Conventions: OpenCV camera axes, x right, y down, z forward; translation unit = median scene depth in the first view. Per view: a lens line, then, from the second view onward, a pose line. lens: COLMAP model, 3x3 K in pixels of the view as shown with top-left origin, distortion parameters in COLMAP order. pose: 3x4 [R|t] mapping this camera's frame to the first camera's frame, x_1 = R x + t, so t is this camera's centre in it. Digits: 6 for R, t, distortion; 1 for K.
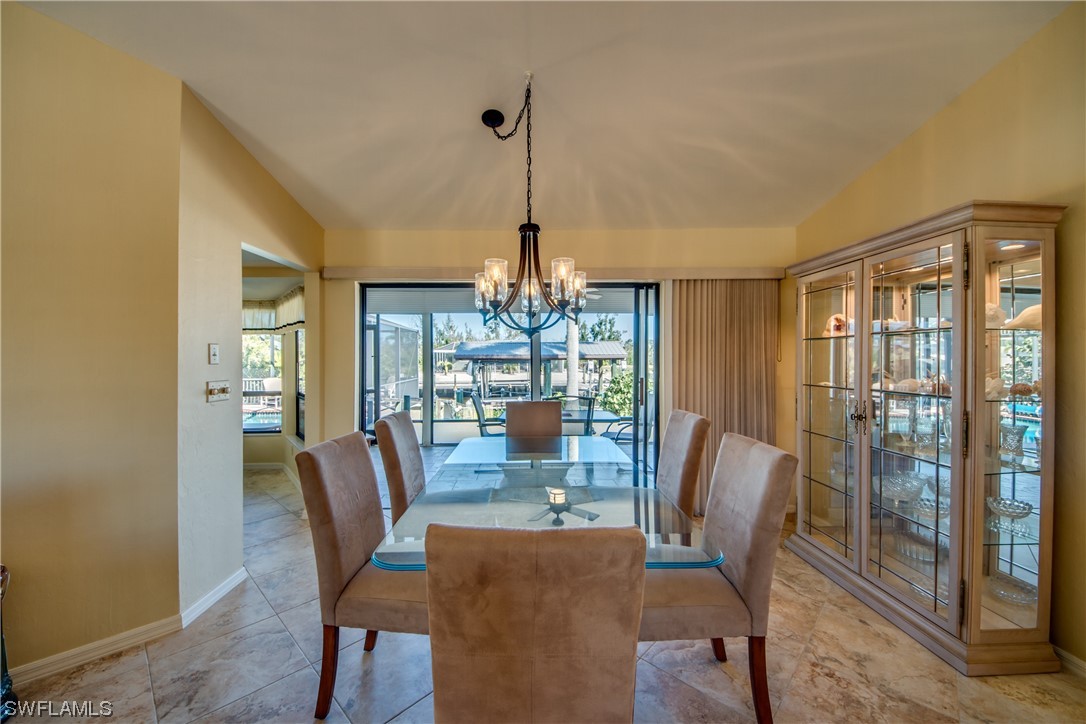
lens RADIAL K [[397.6, 0, 543.0], [0, 397.6, 362.0], [0, 0, 1]] dist [0.037520, -0.019462]
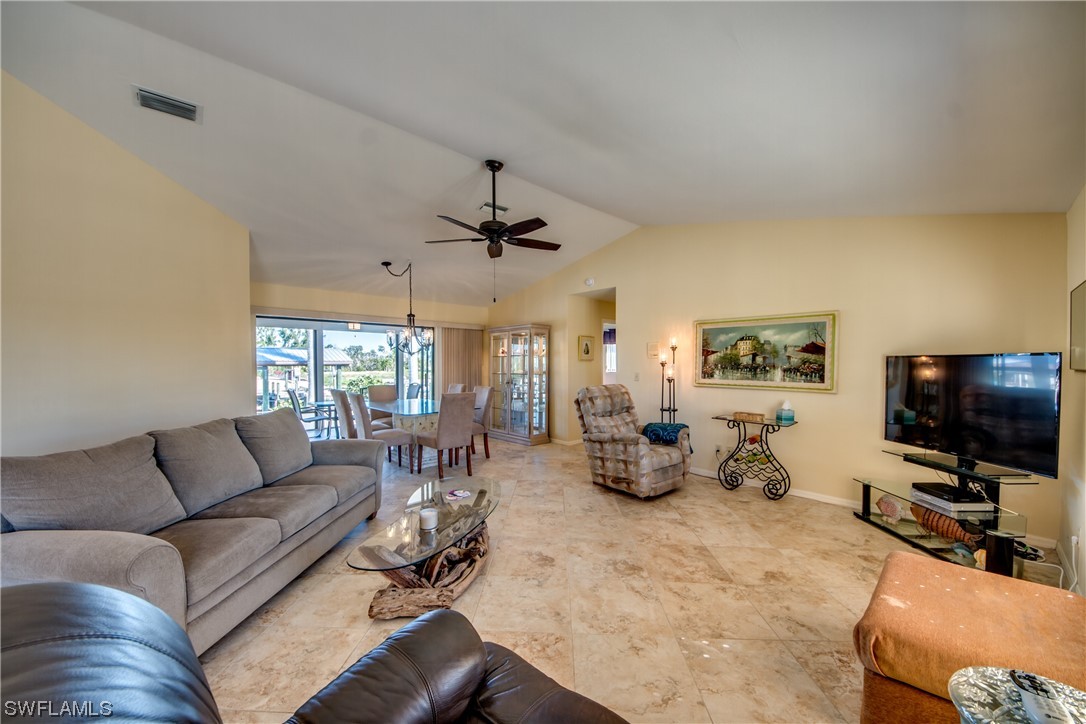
lens RADIAL K [[397.6, 0, 543.0], [0, 397.6, 362.0], [0, 0, 1]] dist [0.037520, -0.019462]
pose [[0.740245, 0.004997, 0.672318, -0.756754], [0.006261, 0.999878, -0.014325, 0.018710], [-0.672308, 0.014814, 0.740124, -1.018635]]
